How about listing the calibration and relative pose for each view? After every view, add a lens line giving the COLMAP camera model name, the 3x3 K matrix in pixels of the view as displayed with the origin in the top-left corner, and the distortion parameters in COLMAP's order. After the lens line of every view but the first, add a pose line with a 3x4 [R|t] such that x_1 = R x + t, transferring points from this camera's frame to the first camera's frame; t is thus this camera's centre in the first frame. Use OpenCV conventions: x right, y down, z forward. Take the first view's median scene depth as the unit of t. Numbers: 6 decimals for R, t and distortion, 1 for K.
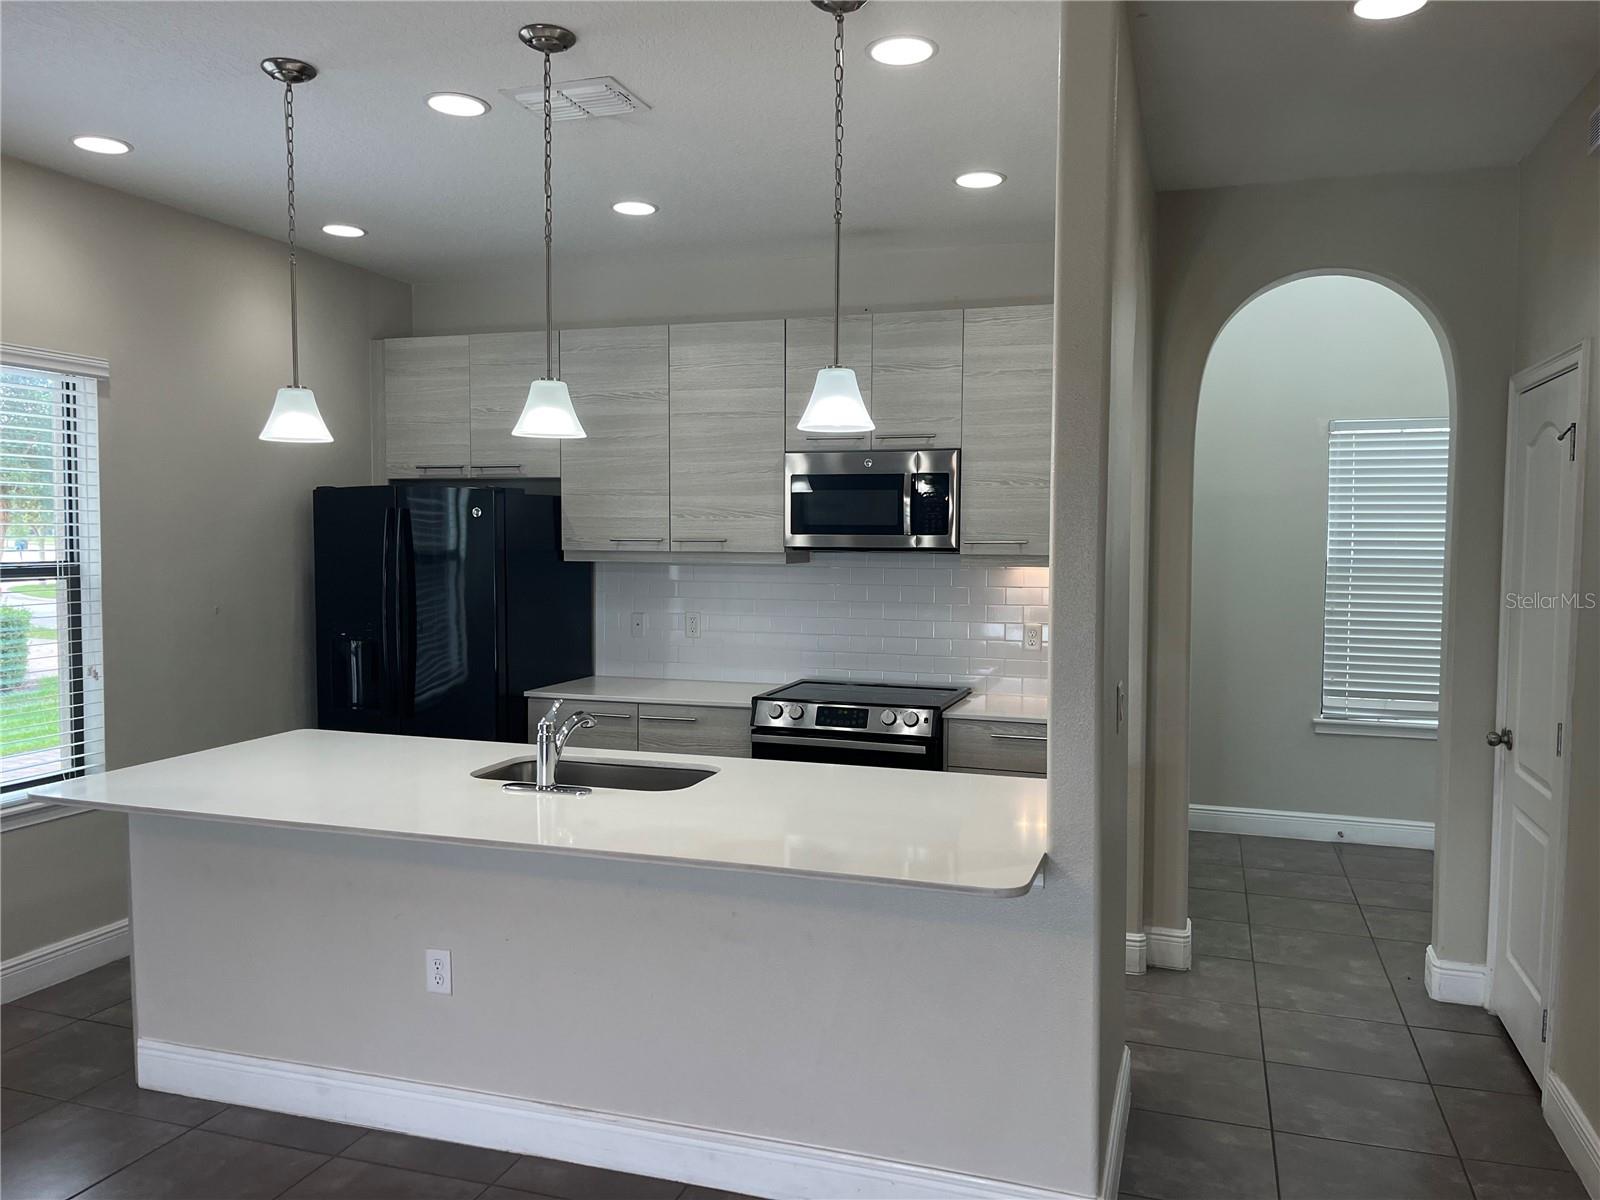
lens RADIAL K [[1230.0, 0, 800.0], [0, 1230.0, 600.0], [0, 0, 1]] dist [0.002895, 0.000577]
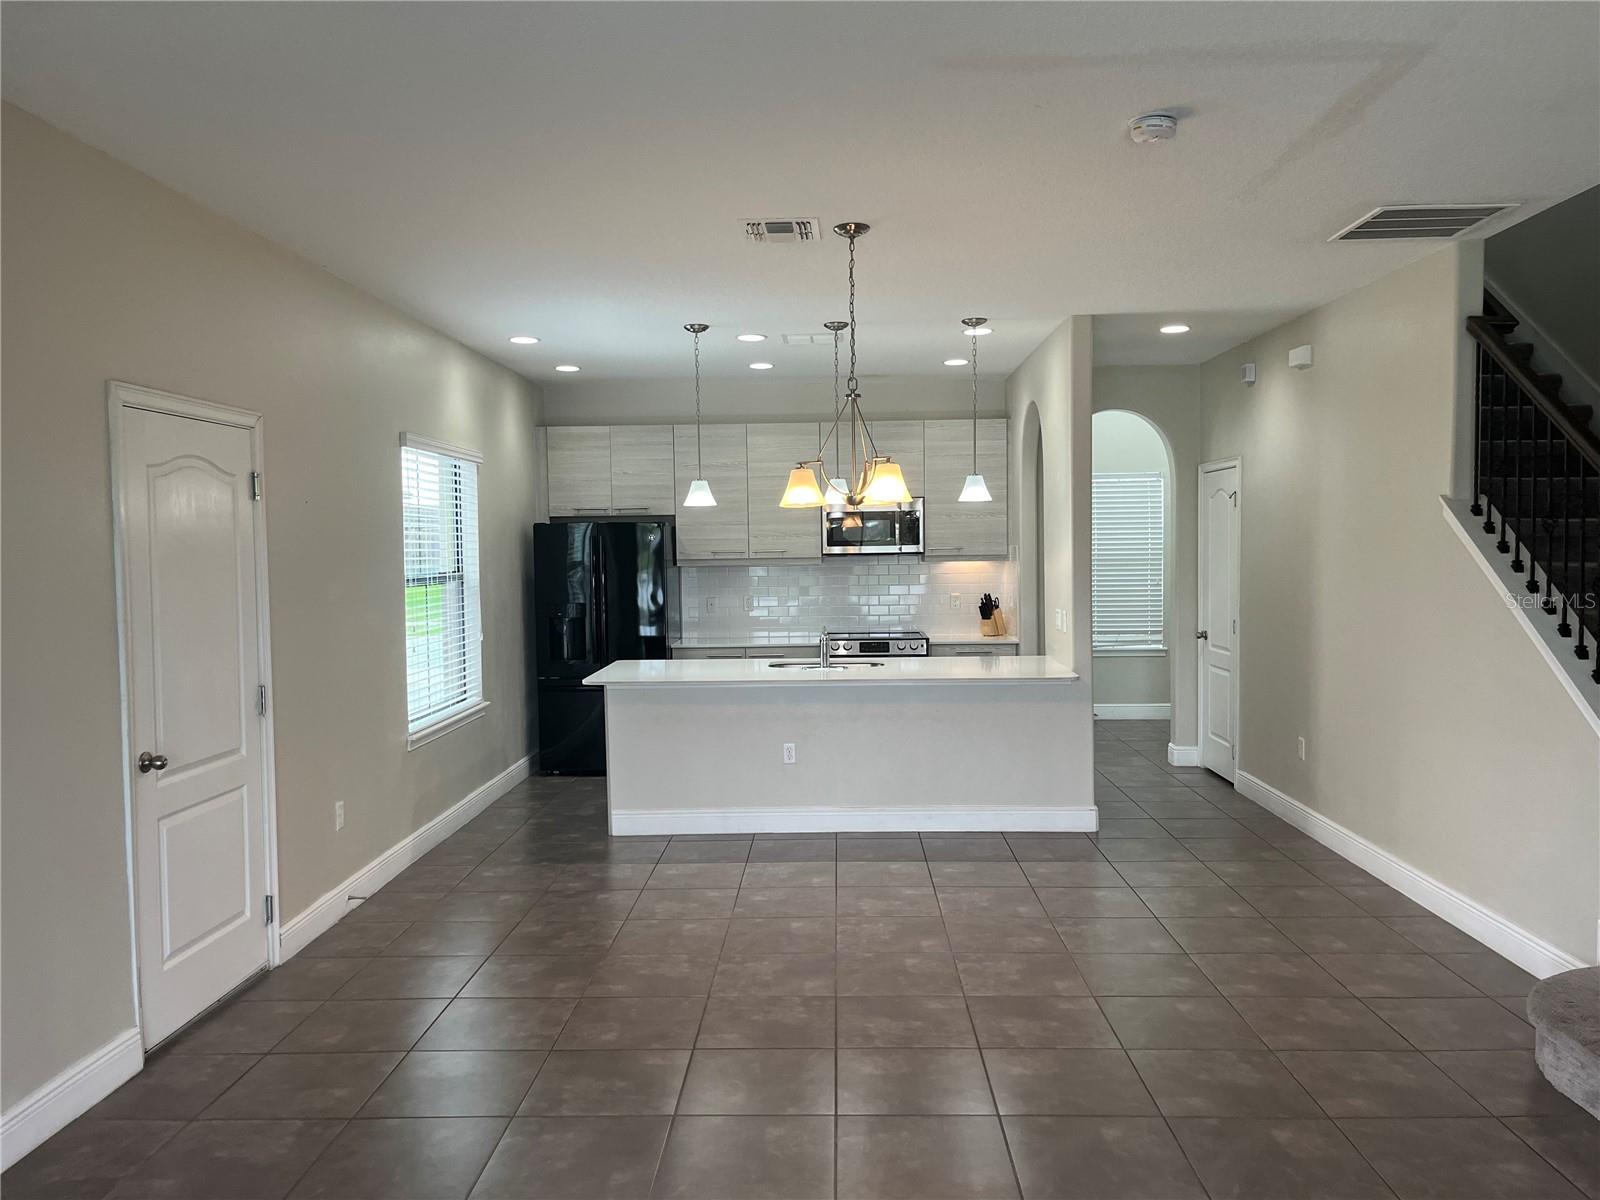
lens RADIAL K [[1230.0, 0, 800.0], [0, 1230.0, 600.0], [0, 0, 1]] dist [0.002895, 0.000577]
pose [[0.959084, -0.033295, 0.281156, -0.551393], [0.036172, 0.999333, -0.005048, 0.030278], [-0.280801, 0.015012, 0.959649, -0.672696]]
